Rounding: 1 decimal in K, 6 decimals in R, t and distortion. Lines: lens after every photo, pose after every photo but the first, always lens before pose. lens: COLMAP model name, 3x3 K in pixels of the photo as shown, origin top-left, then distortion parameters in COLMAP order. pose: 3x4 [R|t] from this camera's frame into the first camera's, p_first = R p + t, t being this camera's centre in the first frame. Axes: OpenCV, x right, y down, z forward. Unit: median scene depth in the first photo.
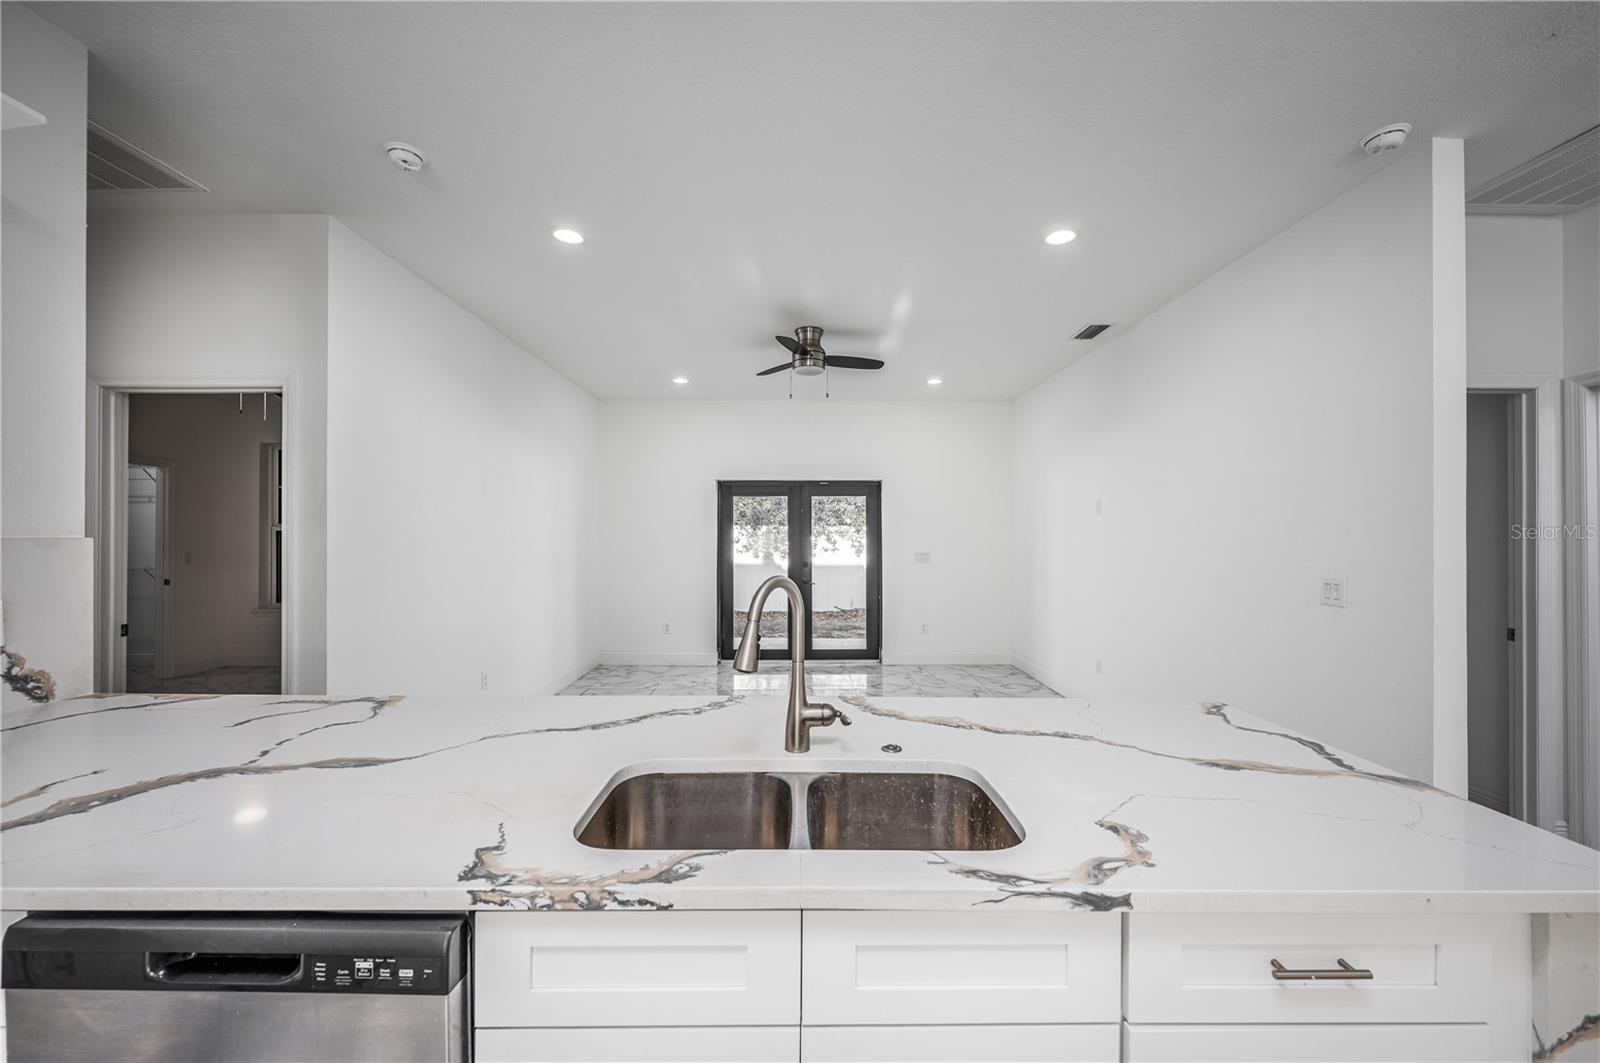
lens RADIAL K [[644.4, 0, 803.3], [0, 644.4, 535.8], [0, 0, 1]] dist [-0.001236, 0.000615]
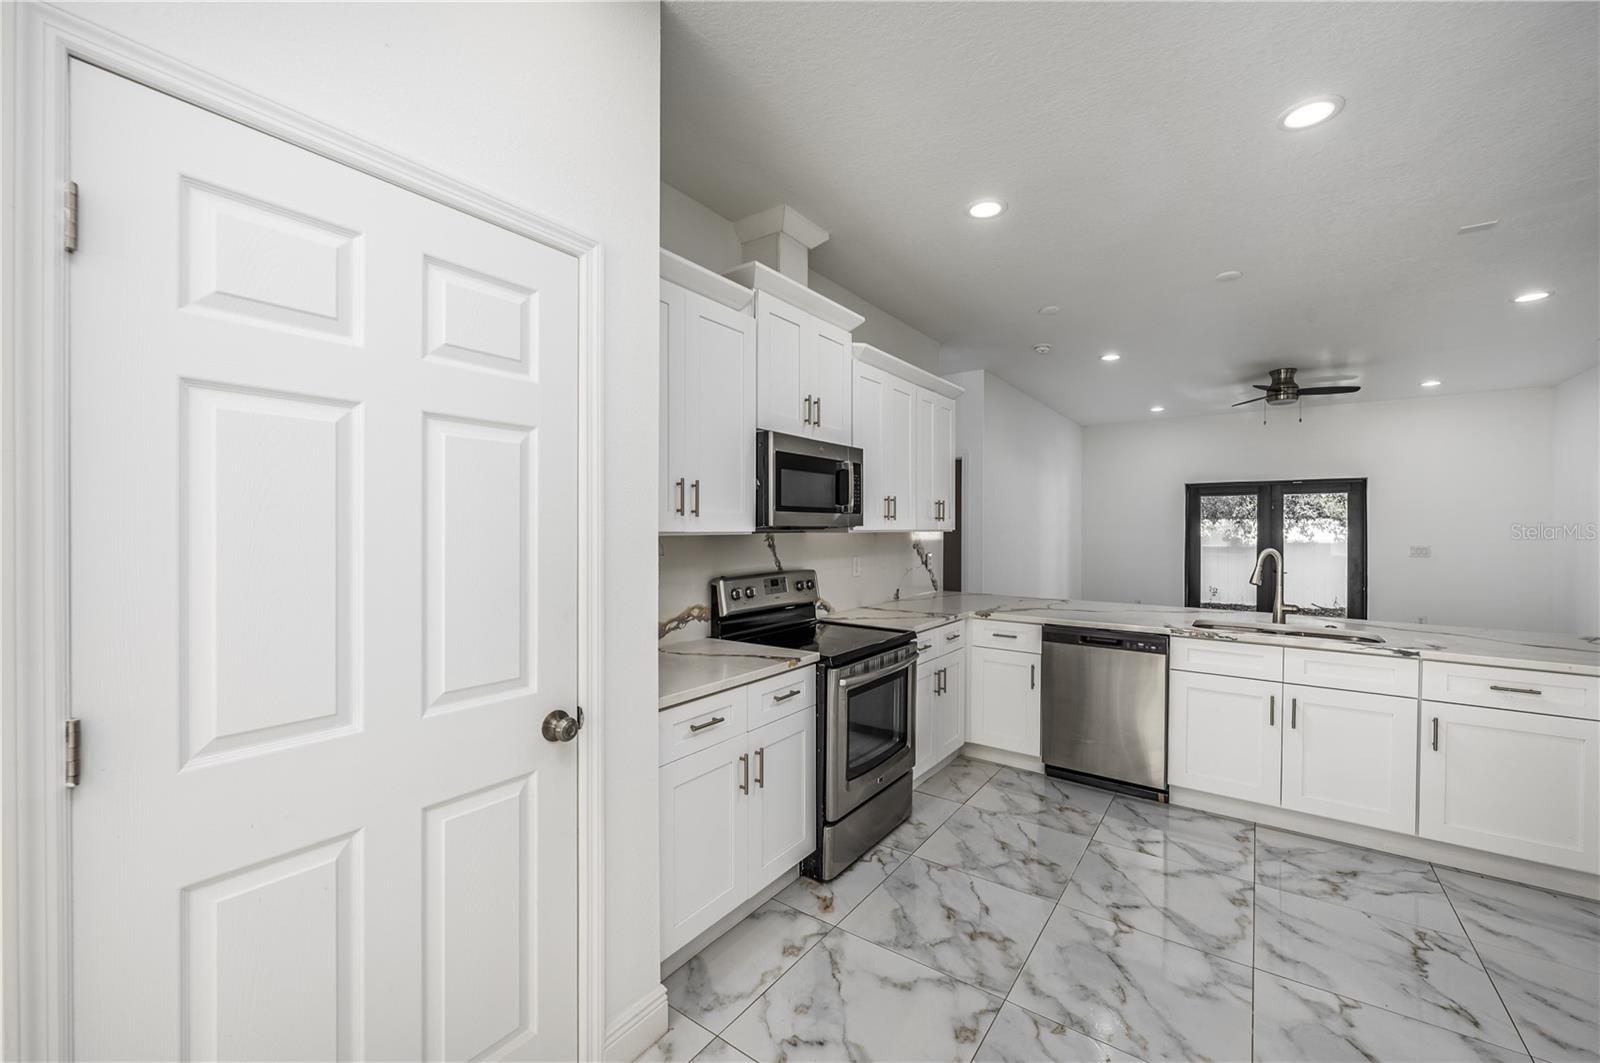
lens RADIAL K [[644.4, 0, 793.4], [0, 644.4, 528.4], [0, 0, 1]] dist [-0.001236, 0.000615]
pose [[0.807375, 0.003996, -0.590025, -0.014602], [-0.001304, 0.999987, 0.004989, -0.006744], [0.590037, -0.003259, 0.807370, -0.398606]]
